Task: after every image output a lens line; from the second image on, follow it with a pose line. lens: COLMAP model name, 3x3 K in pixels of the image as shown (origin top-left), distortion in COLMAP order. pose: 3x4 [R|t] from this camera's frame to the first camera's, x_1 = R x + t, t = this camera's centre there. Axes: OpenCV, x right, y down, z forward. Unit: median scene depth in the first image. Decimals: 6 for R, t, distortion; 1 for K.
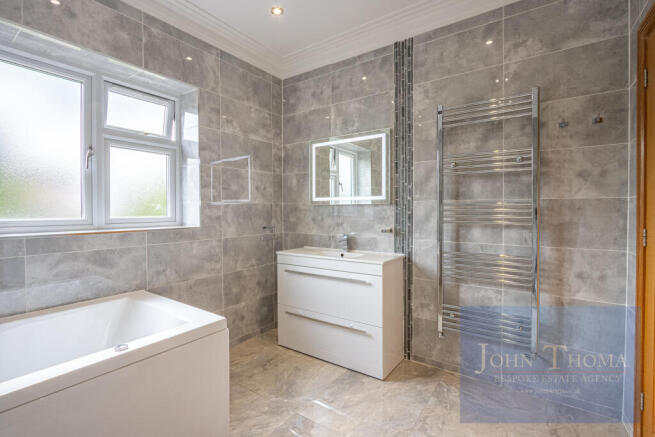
lens RADIAL K [[301.4, 0, 323.1], [0, 301.4, 216.0], [0, 0, 1]] dist [-0.022992, 0.000173]
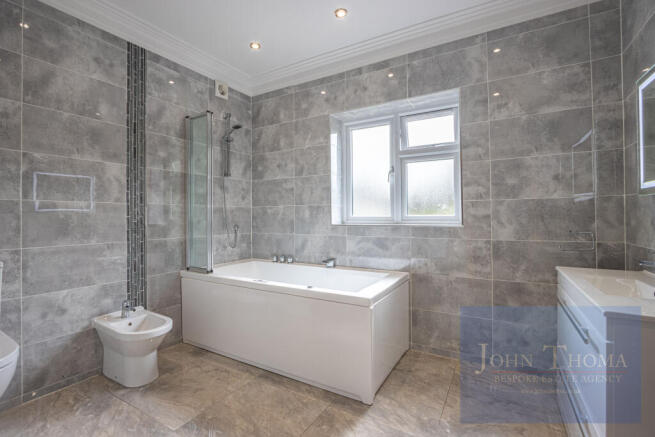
lens RADIAL K [[301.4, 0, 323.1], [0, 301.4, 216.0], [0, 0, 1]] dist [-0.022992, 0.000173]
pose [[0.080978, 0.005410, -0.996701, 0.551772], [-0.010329, 0.999936, 0.004589, 0.004462], [0.996662, 0.009923, 0.081029, 0.459307]]
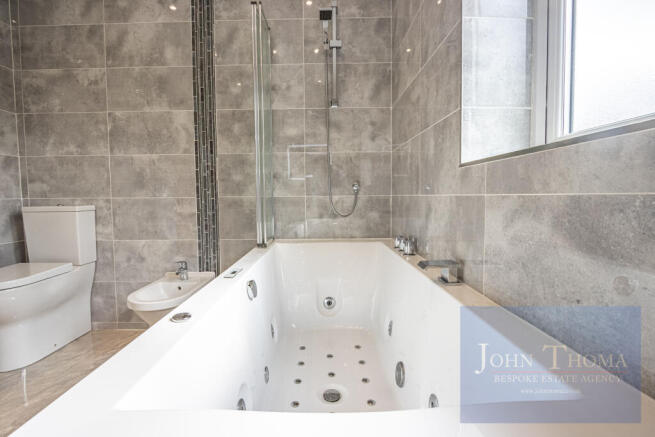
lens RADIAL K [[301.4, 0, 323.1], [0, 301.4, 216.0], [0, 0, 1]] dist [-0.022992, 0.000173]
pose [[-0.815442, 0.051020, -0.576586, -0.283478], [0.003694, 0.996546, 0.082956, 0.083937], [0.578827, 0.065516, -0.812814, 0.841471]]
